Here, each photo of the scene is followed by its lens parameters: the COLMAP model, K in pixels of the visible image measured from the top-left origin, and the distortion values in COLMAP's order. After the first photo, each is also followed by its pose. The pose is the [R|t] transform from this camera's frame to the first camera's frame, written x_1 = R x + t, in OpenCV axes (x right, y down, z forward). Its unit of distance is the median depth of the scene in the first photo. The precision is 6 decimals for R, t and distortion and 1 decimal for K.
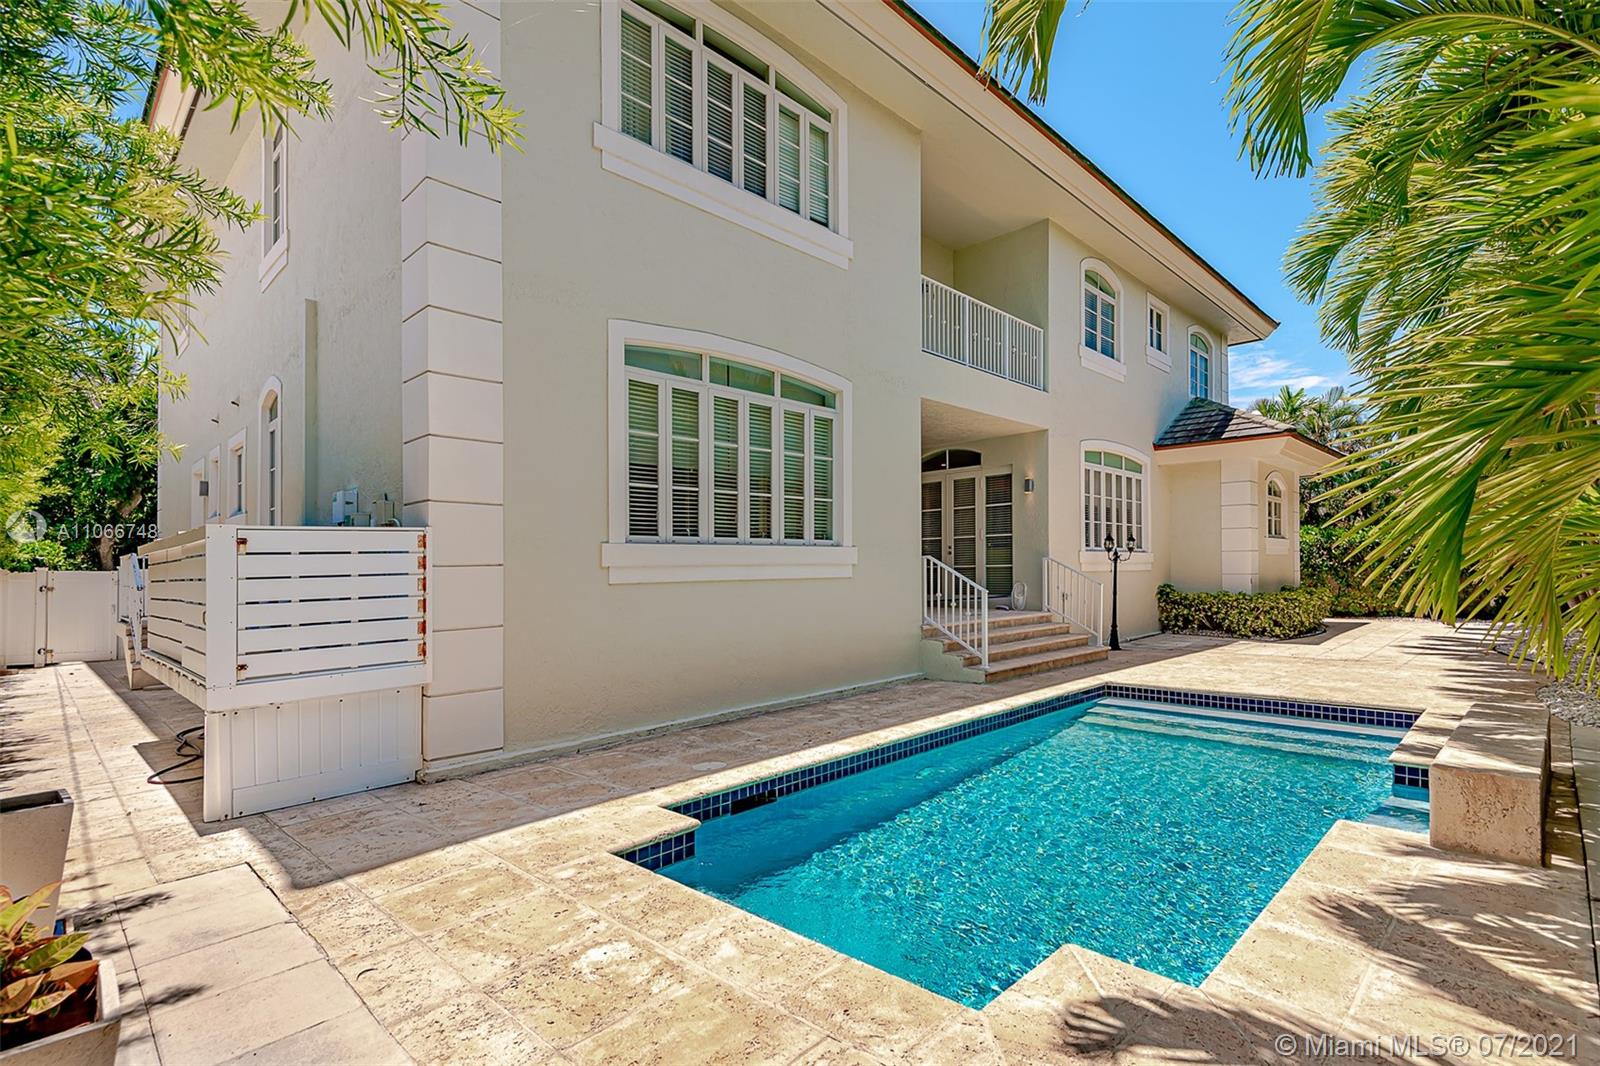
lens RADIAL K [[769.0, 0, 799.9], [0, 769.0, 546.3], [0, 0, 1]] dist [0.000845, 0.000247]
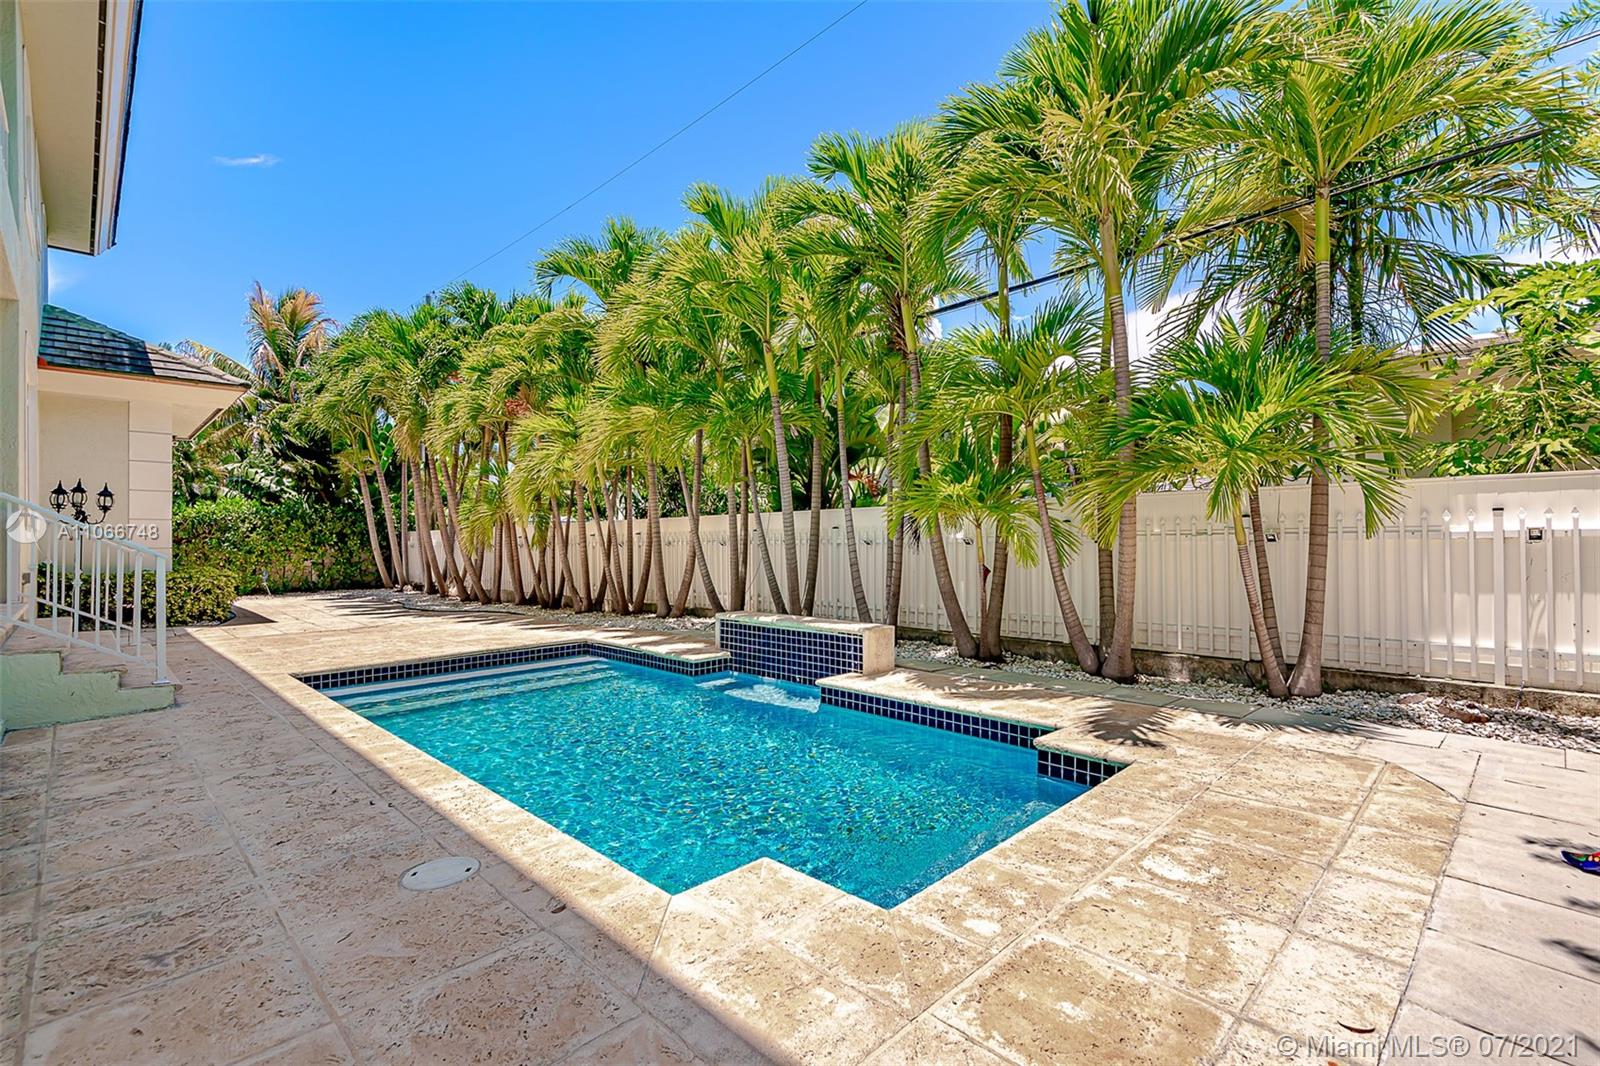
lens RADIAL K [[733.3, 0, 799.2], [0, 733.3, 538.4], [0, 0, 1]] dist [0.017722, -0.006684]
pose [[0.024225, 0.012625, 0.999627, -0.929497], [-0.014722, 0.999816, -0.012271, 0.082737], [-0.999598, -0.014420, 0.024407, 1.099333]]
